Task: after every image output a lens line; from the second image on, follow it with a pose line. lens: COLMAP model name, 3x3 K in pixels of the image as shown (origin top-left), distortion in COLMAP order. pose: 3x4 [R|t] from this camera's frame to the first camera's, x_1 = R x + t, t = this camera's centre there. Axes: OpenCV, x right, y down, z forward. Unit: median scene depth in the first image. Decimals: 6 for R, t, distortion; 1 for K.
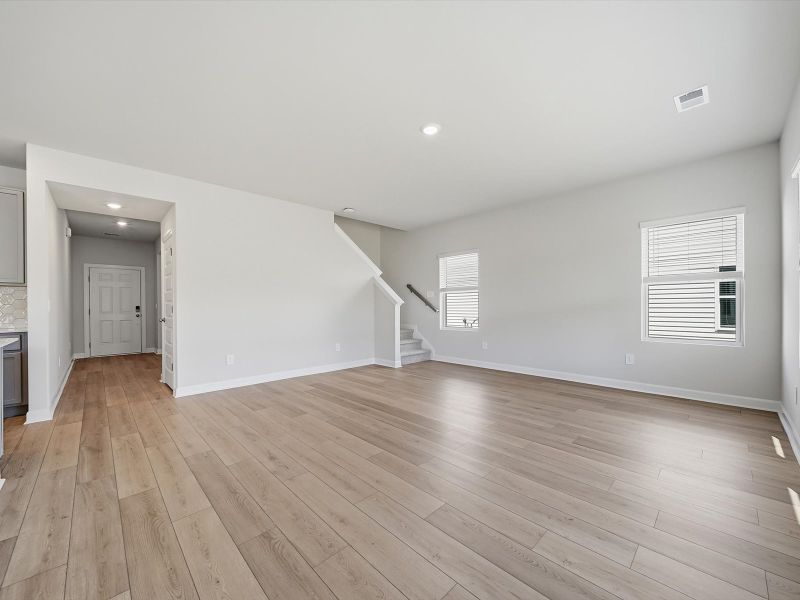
lens RADIAL K [[317.1, 0, 400.0], [0, 317.1, 300.0], [0, 0, 1]] dist [0.000746, 0.000110]
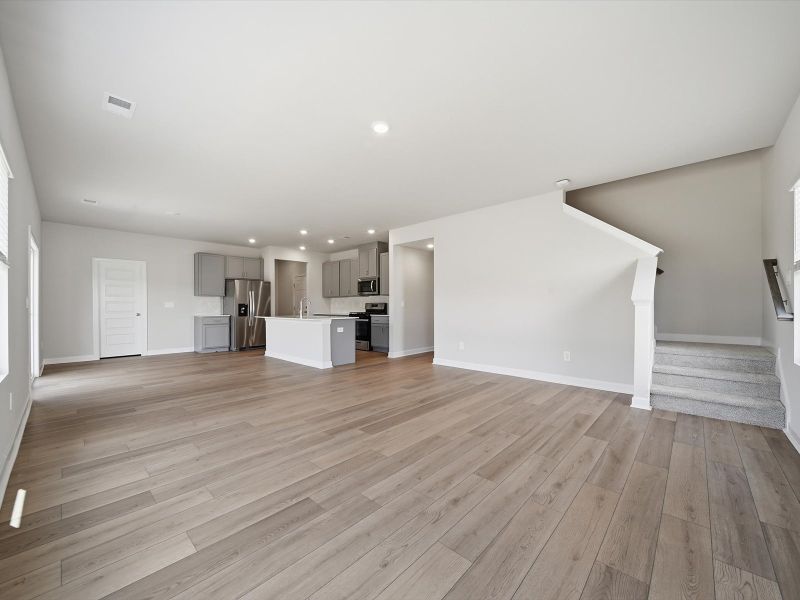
lens RADIAL K [[317.1, 0, 400.0], [0, 317.1, 300.0], [0, 0, 1]] dist [0.000746, 0.000110]
pose [[0.051648, -0.012782, -0.998584, 0.957026], [0.014301, 0.999825, -0.012059, 0.019024], [0.998563, -0.013658, 0.051822, 0.891221]]
